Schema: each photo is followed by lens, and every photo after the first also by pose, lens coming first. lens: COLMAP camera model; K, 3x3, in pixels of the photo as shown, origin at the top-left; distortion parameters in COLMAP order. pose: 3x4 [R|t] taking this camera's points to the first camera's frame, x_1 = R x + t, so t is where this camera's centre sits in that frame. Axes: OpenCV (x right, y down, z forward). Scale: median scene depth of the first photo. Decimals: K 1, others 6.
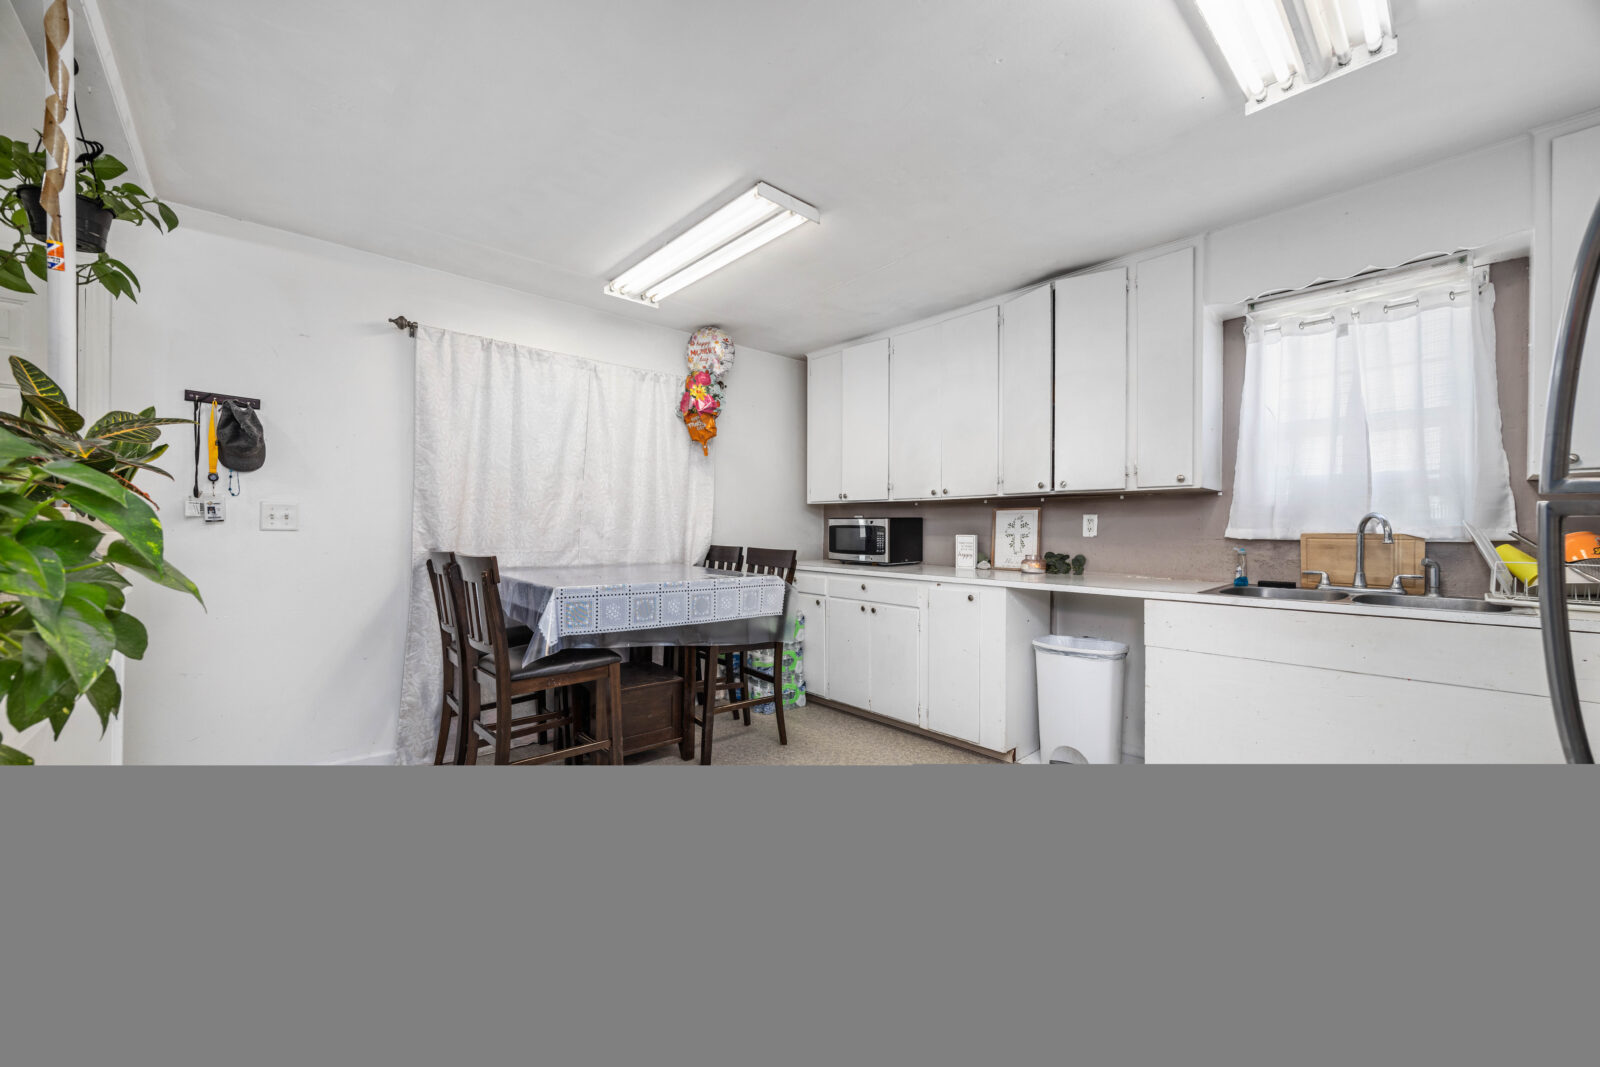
lens RADIAL K [[608.7, 0, 797.2], [0, 608.7, 526.8], [0, 0, 1]] dist [-0.006311, 0.000053]
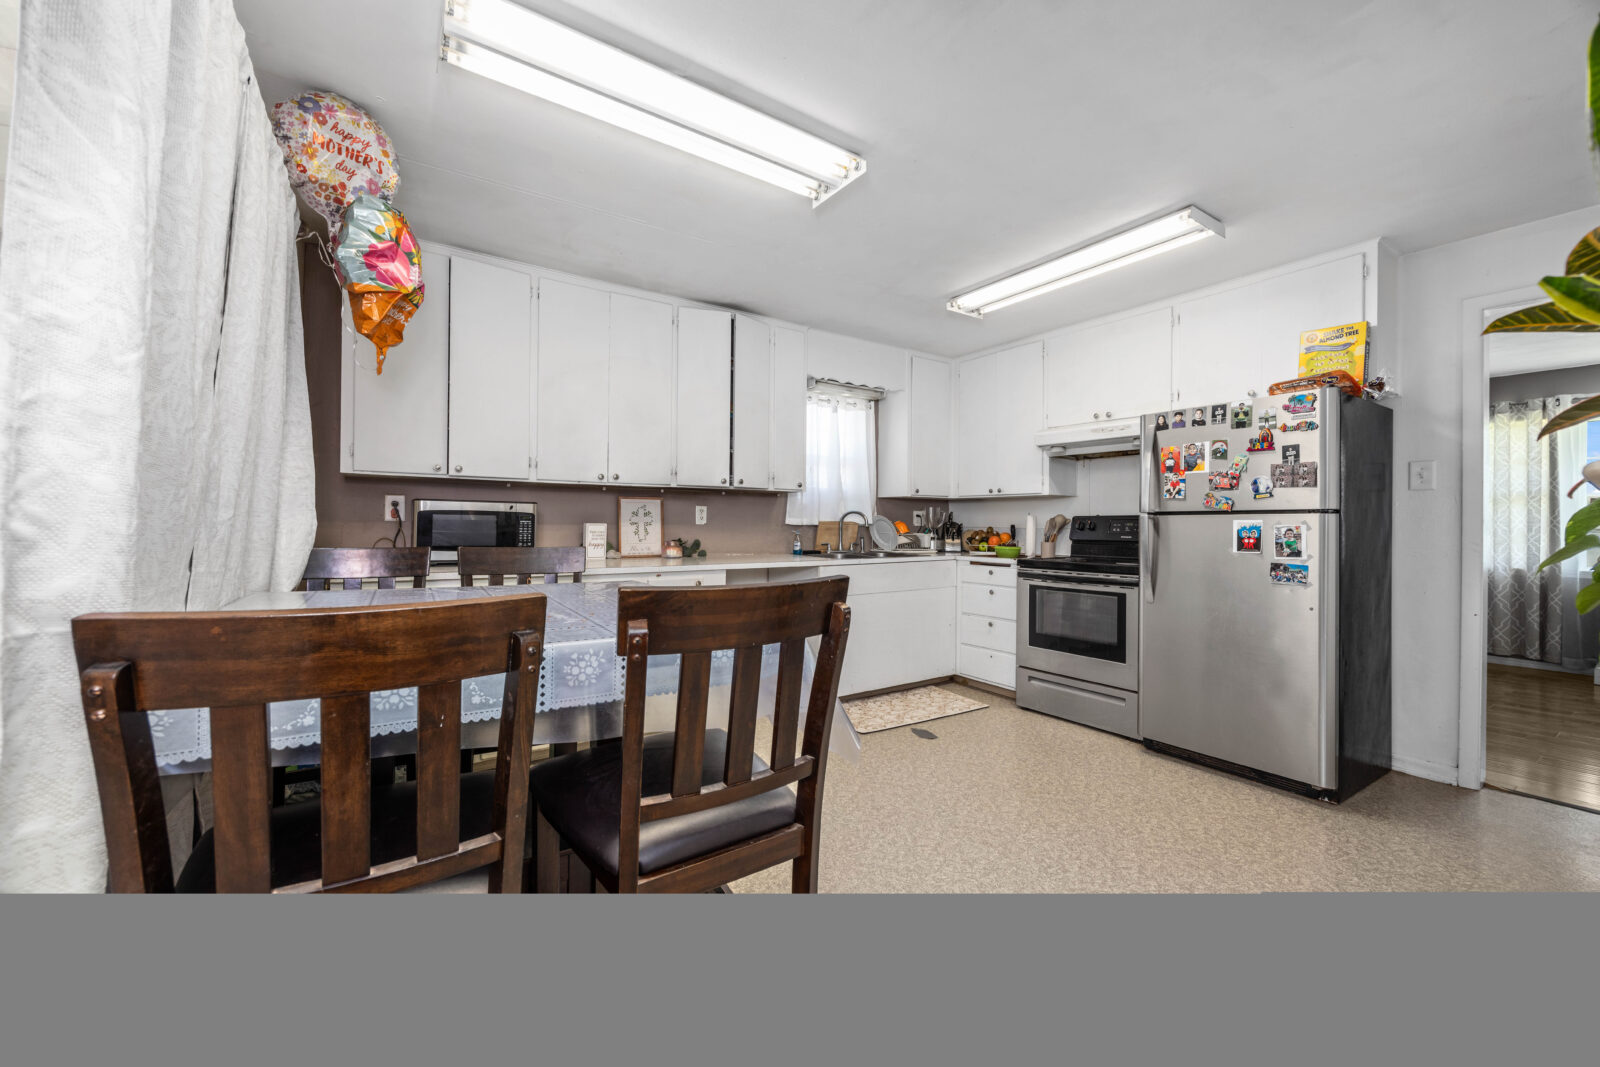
lens RADIAL K [[608.7, 0, 801.4], [0, 608.7, 529.1], [0, 0, 1]] dist [-0.006311, 0.000053]
pose [[0.137744, -0.012608, 0.990388, -0.674563], [-0.008648, 0.999866, 0.013932, 0.007234], [-0.990430, -0.010484, 0.137616, 0.618435]]
